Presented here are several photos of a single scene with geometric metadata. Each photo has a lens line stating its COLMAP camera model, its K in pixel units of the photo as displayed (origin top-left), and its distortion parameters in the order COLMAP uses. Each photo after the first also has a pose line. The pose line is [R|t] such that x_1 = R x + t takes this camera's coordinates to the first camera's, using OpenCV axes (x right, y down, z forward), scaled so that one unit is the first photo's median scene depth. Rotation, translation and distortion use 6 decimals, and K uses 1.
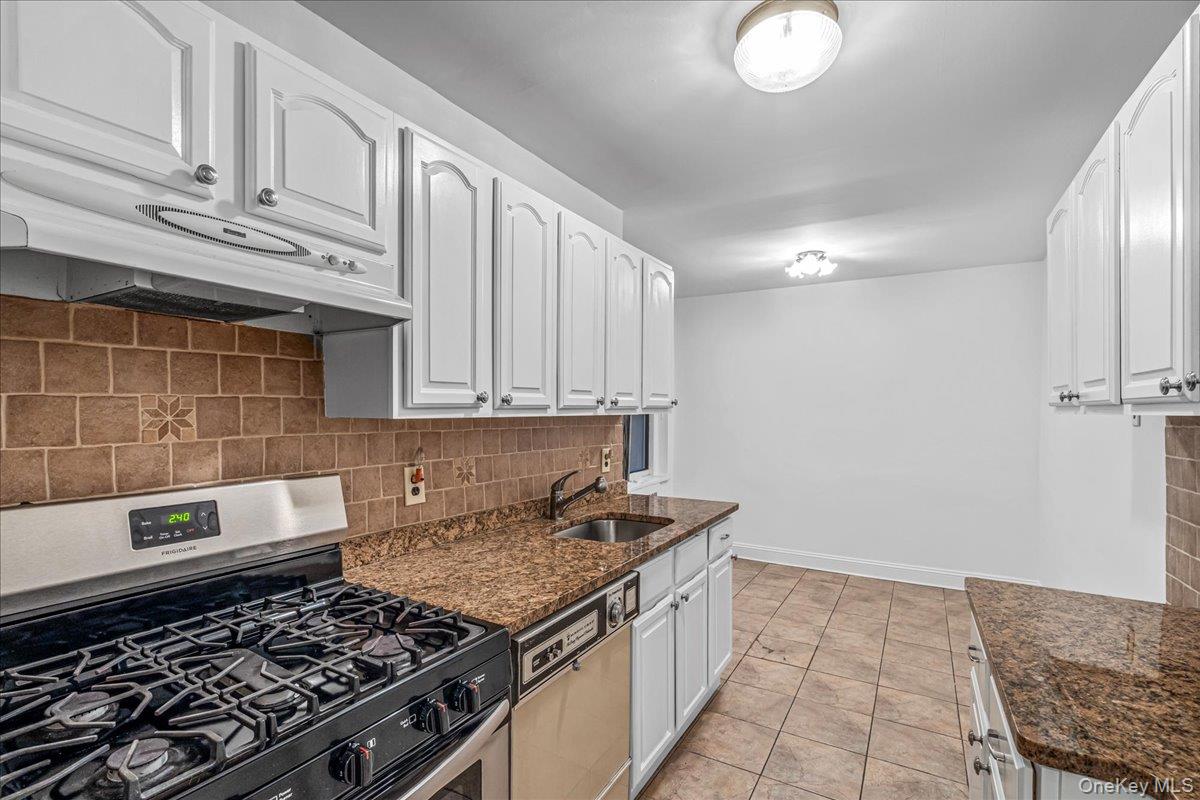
lens RADIAL K [[547.4, 0, 600.2], [0, 547.4, 402.8], [0, 0, 1]] dist [-0.003991, 0.000795]
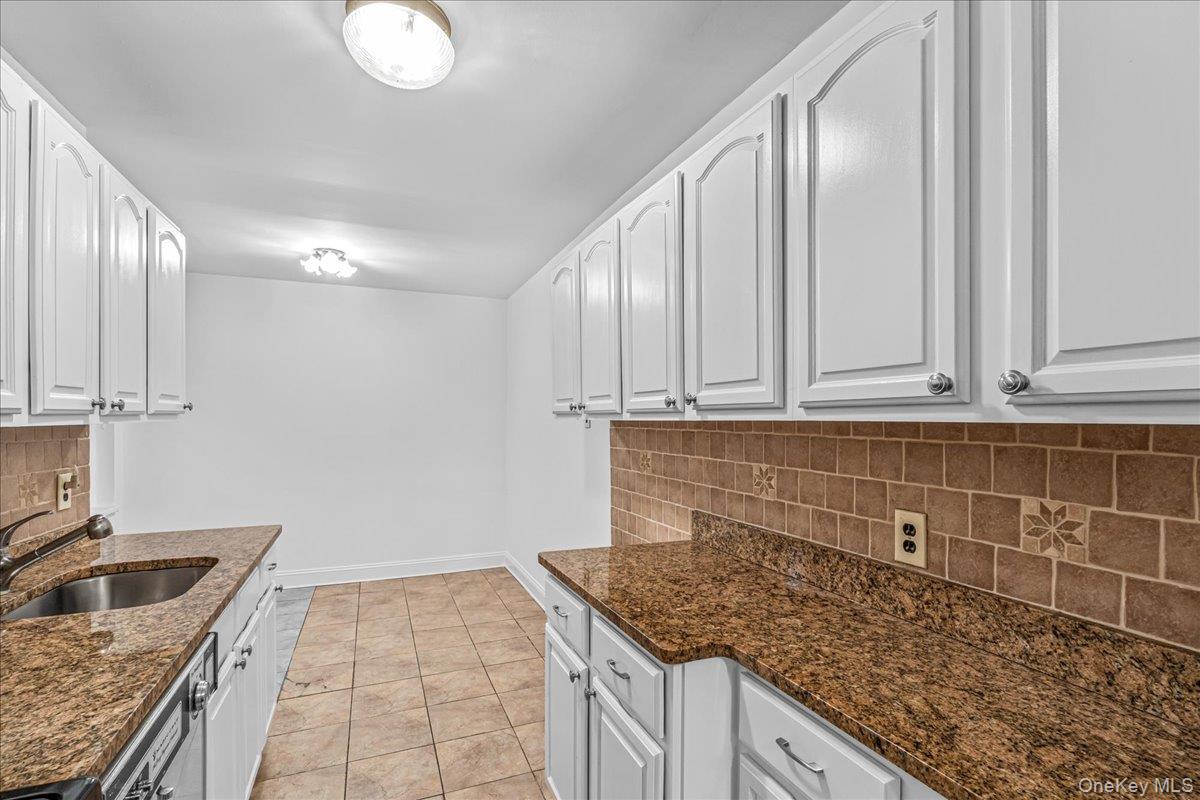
lens RADIAL K [[547.4, 0, 604.7], [0, 547.4, 407.0], [0, 0, 1]] dist [-0.003991, 0.000795]
pose [[0.609597, 0.014369, 0.792582, -0.148431], [-0.010995, 0.999893, -0.009671, 0.001087], [-0.792636, -0.002819, 0.609689, 0.089498]]
